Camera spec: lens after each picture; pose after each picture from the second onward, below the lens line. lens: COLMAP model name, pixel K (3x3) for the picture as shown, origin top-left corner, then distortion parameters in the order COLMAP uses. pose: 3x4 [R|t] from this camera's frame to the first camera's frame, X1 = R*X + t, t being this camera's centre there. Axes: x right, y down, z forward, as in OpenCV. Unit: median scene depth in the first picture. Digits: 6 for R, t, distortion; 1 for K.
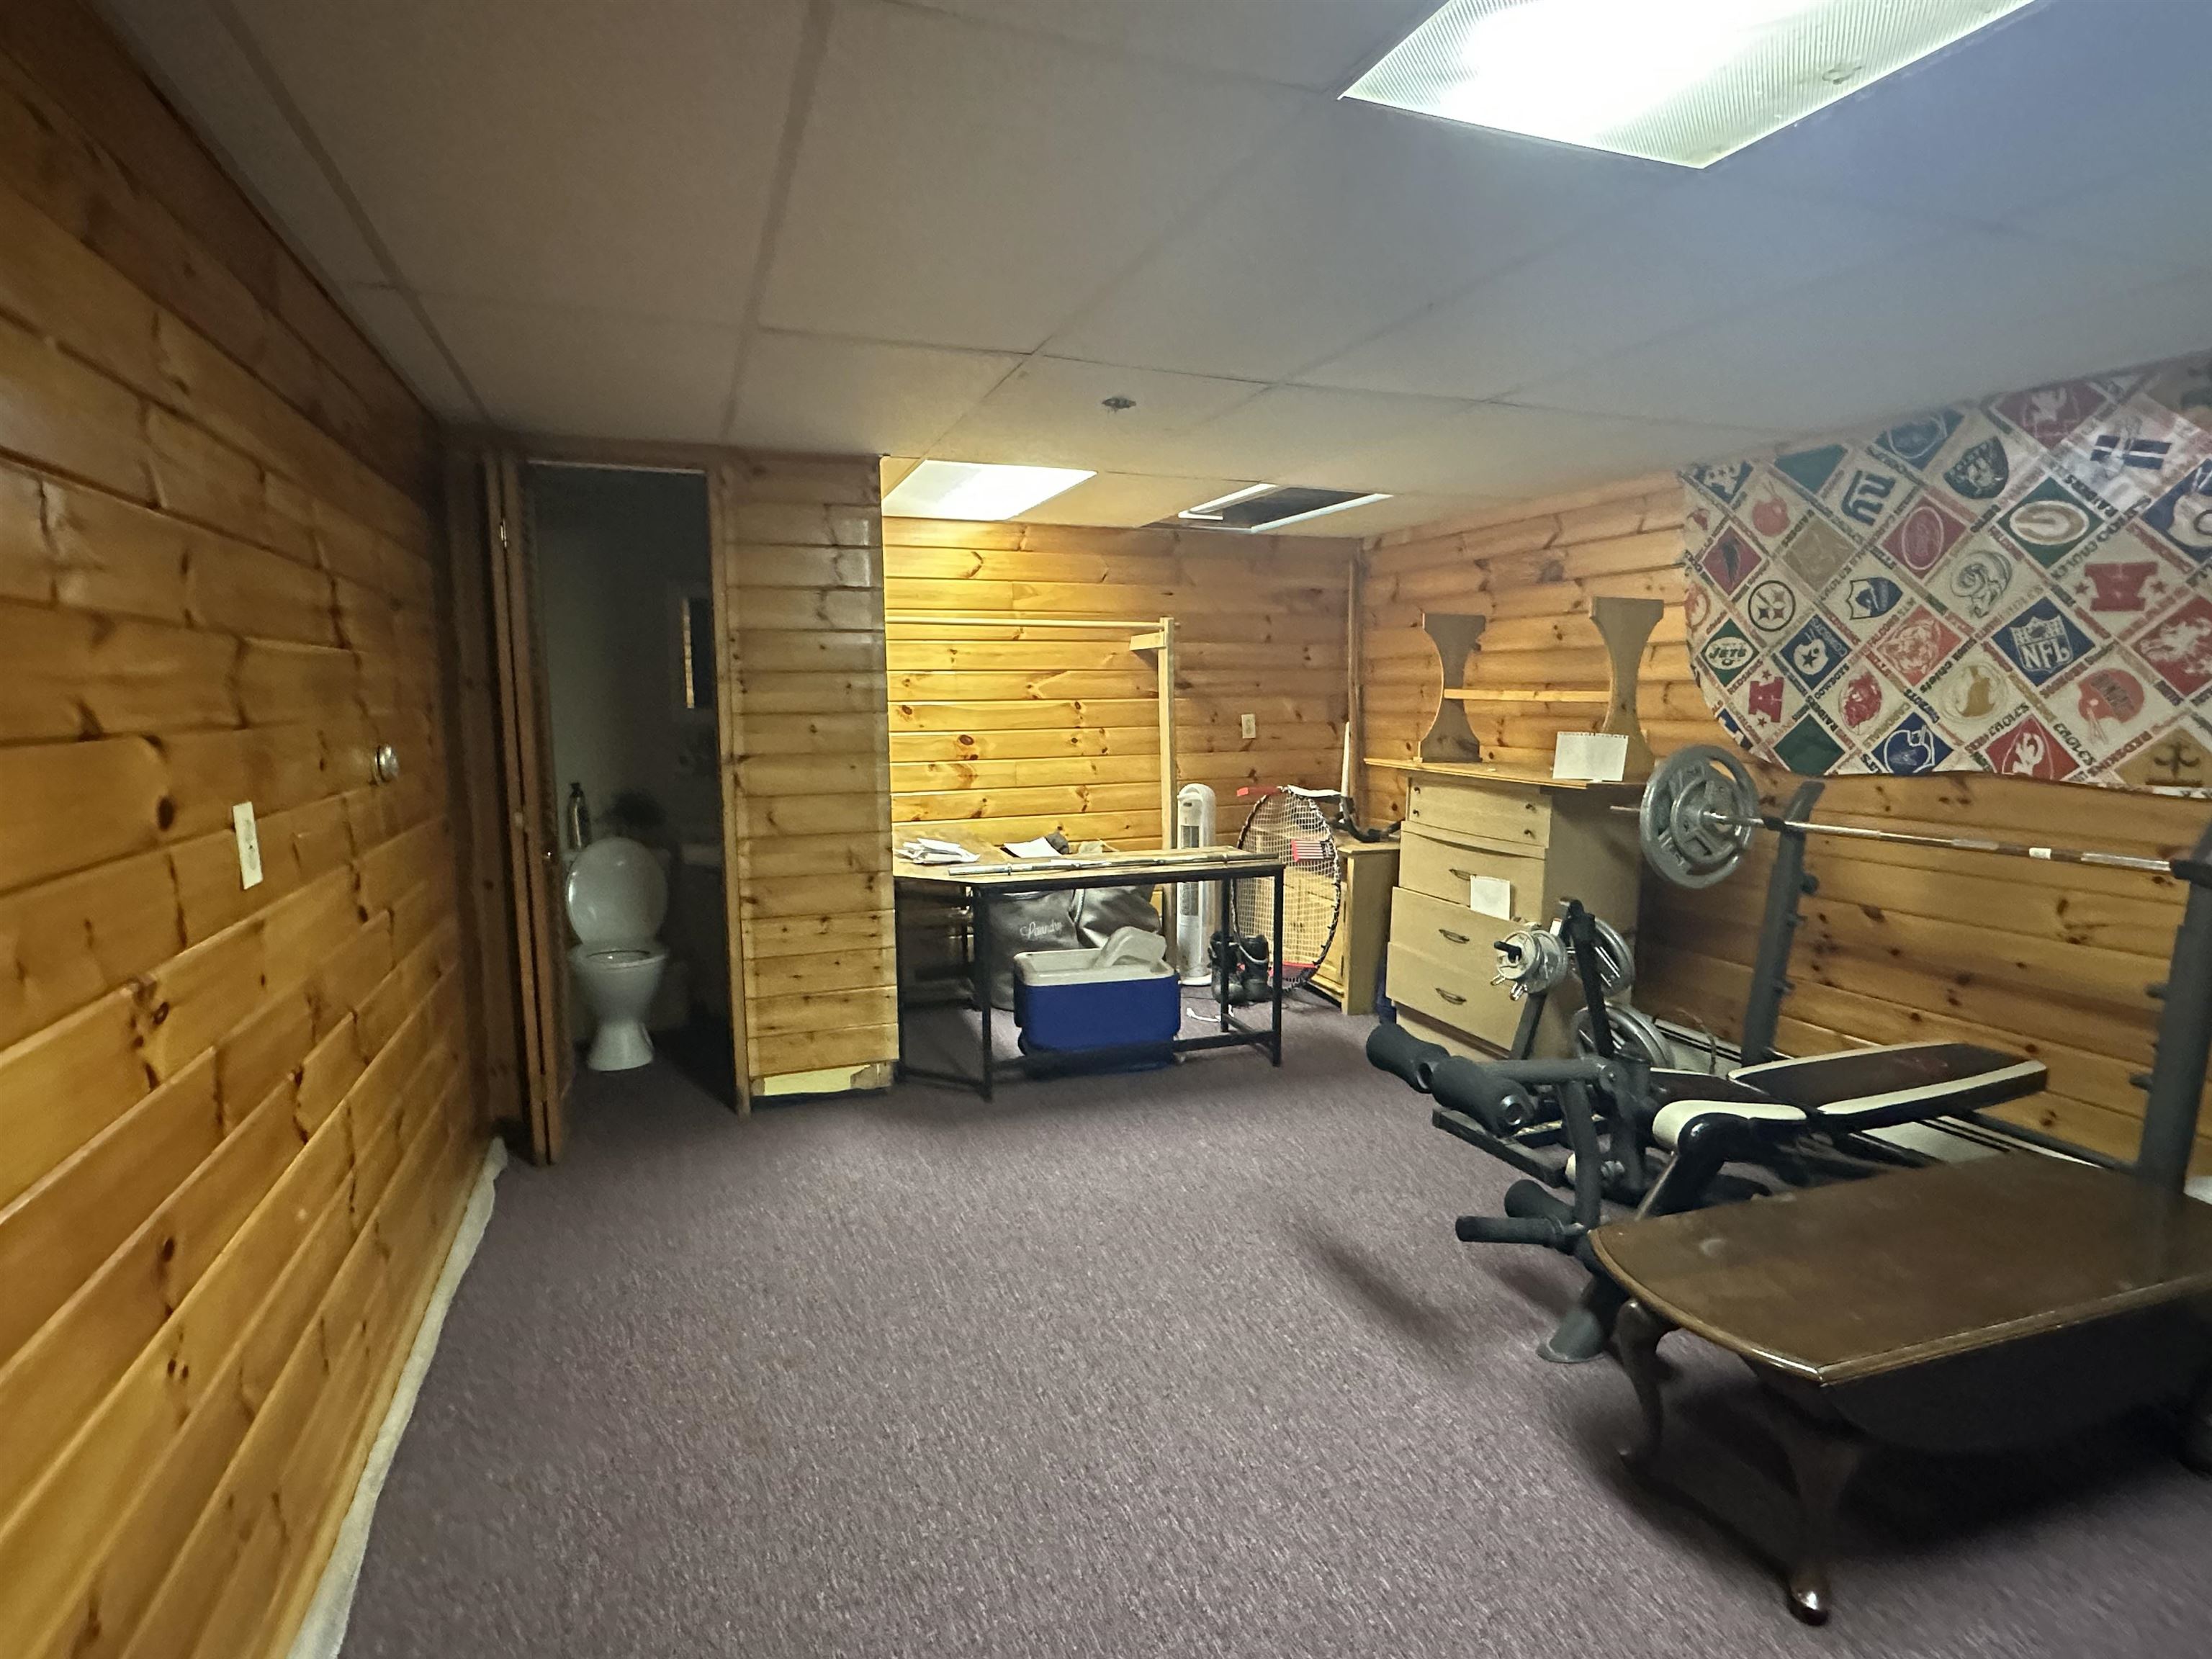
lens RADIAL K [[1158.2, 0, 1098.5], [0, 1158.2, 834.7], [0, 0, 1]] dist [-0.004104, 0.001657]
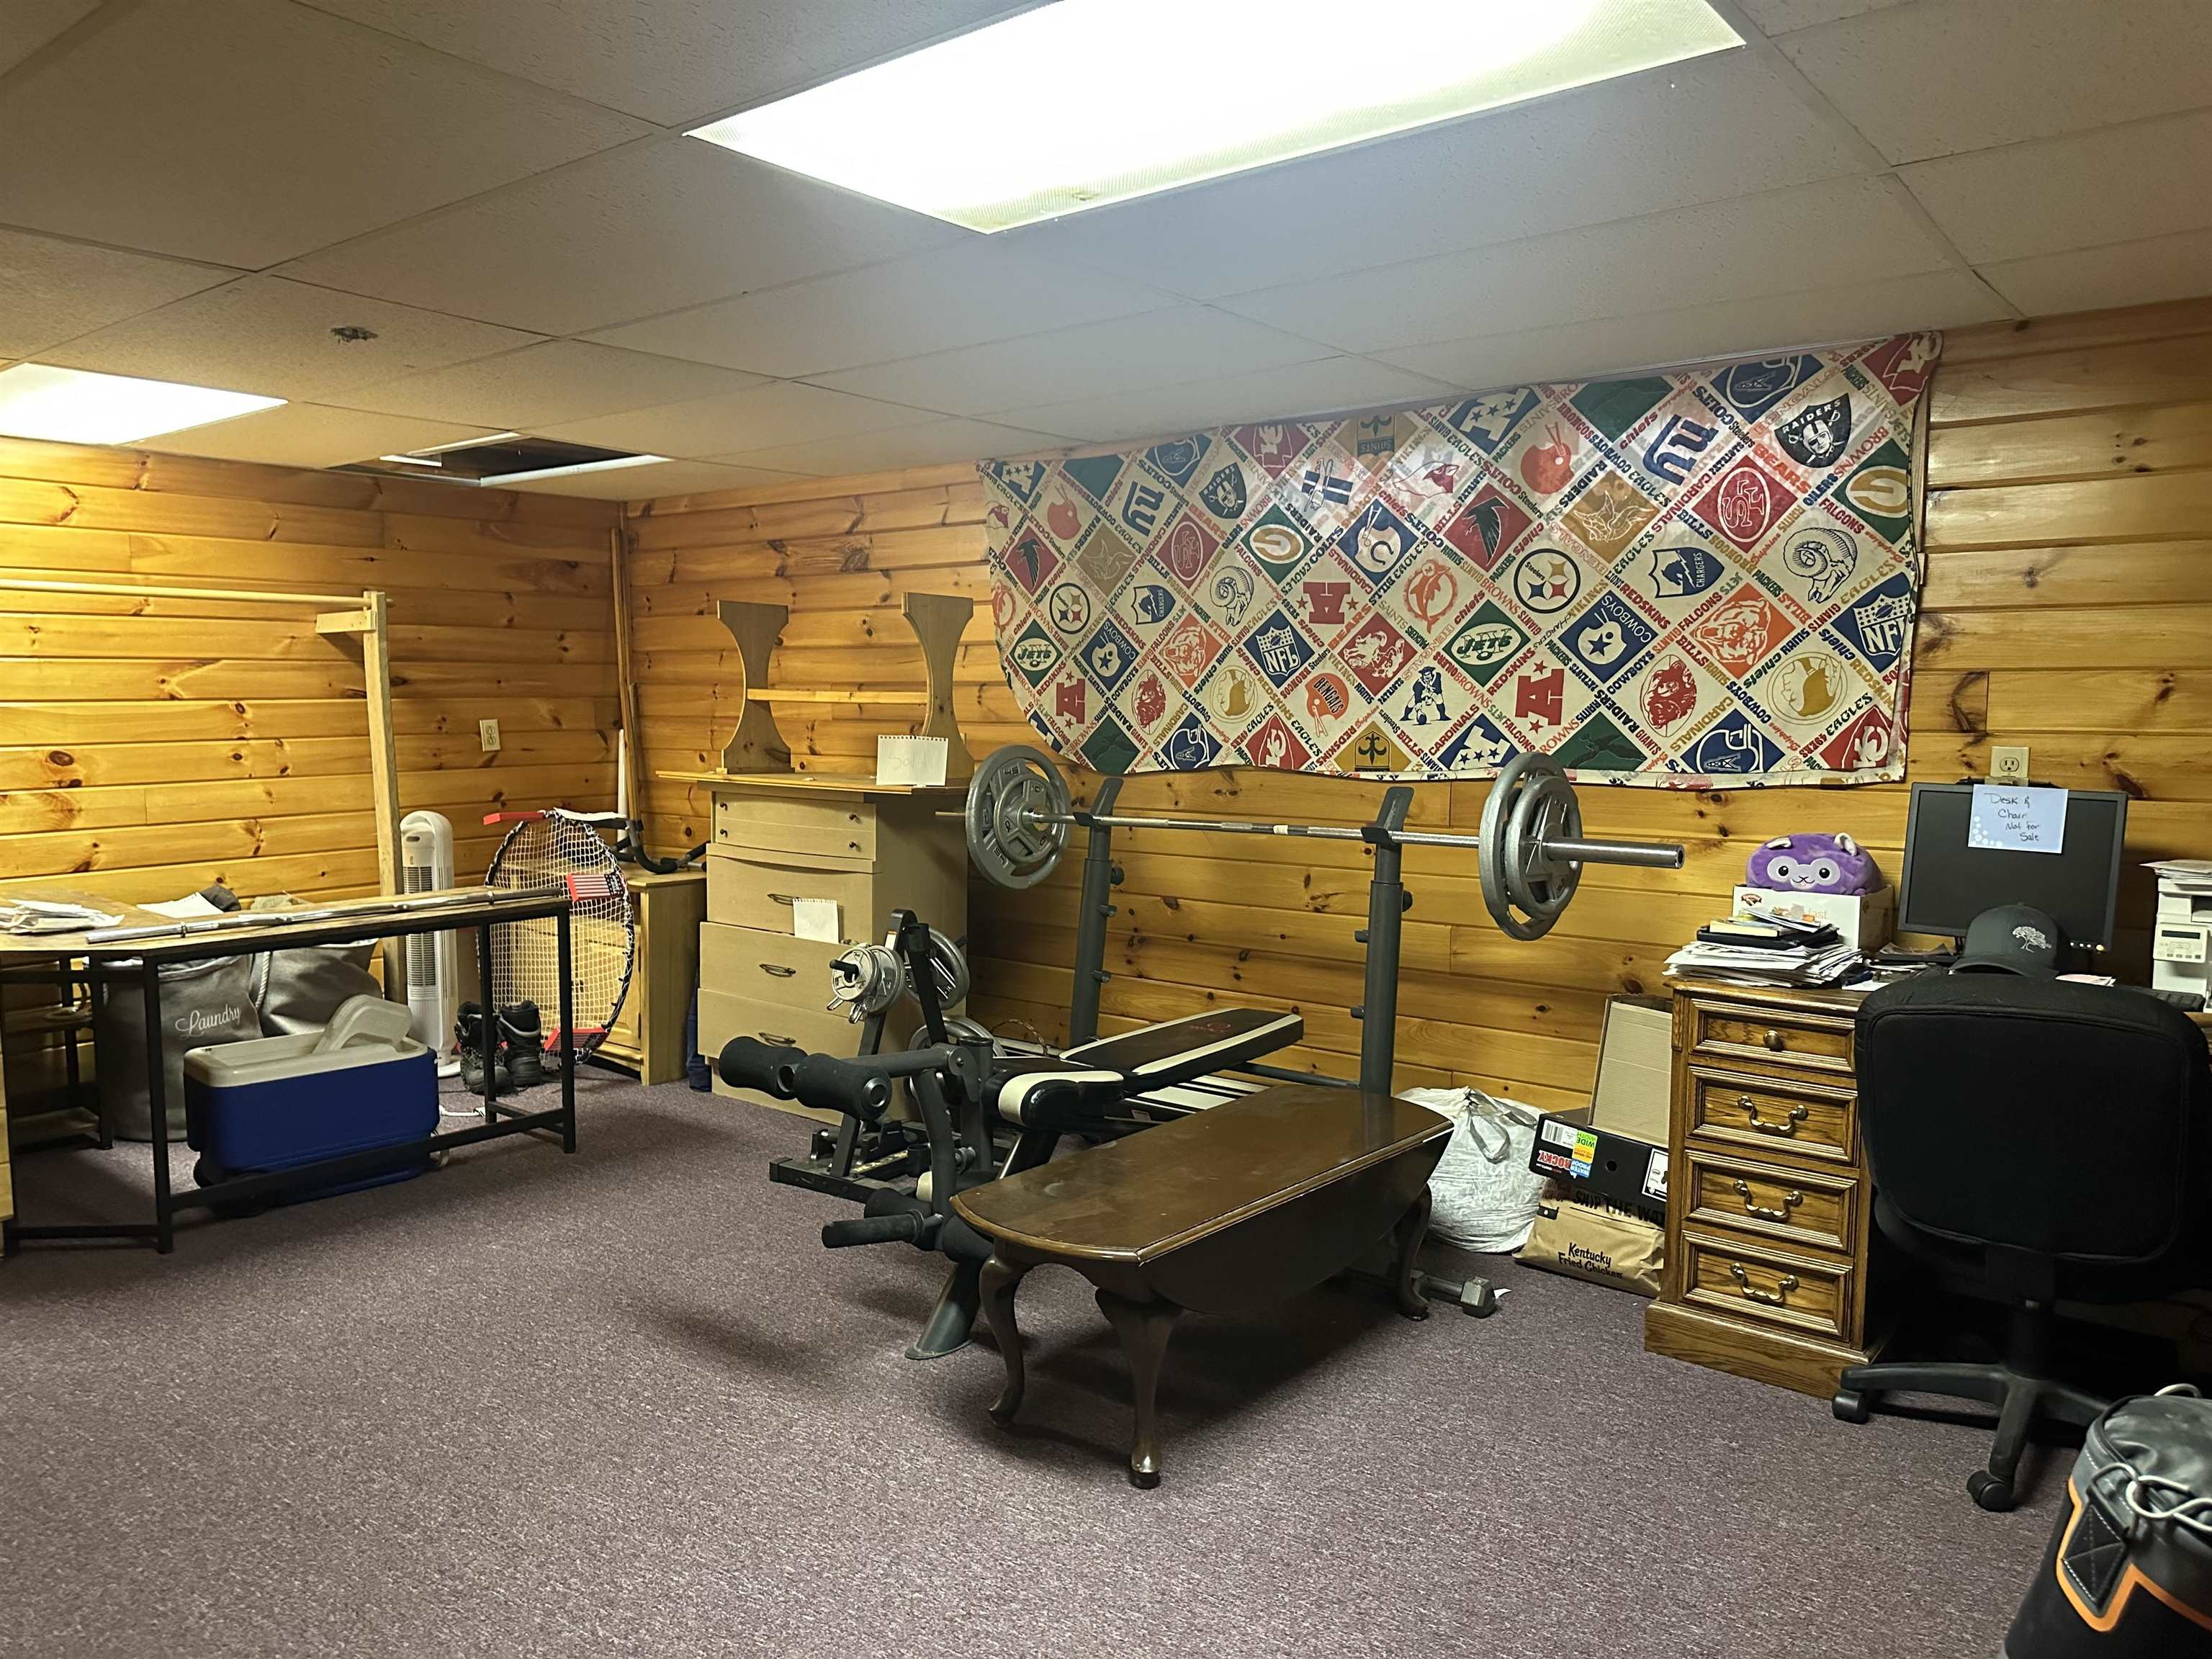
lens RADIAL K [[1543.7, 0, 1111.0], [0, 1543.7, 833.9], [0, 0, 1]] dist [0.117215, -0.155928]
pose [[0.856465, -0.043633, 0.514358, -0.086718], [0.061298, 0.997968, -0.017410, 0.023513], [-0.512553, 0.046440, 0.857399, -0.159711]]
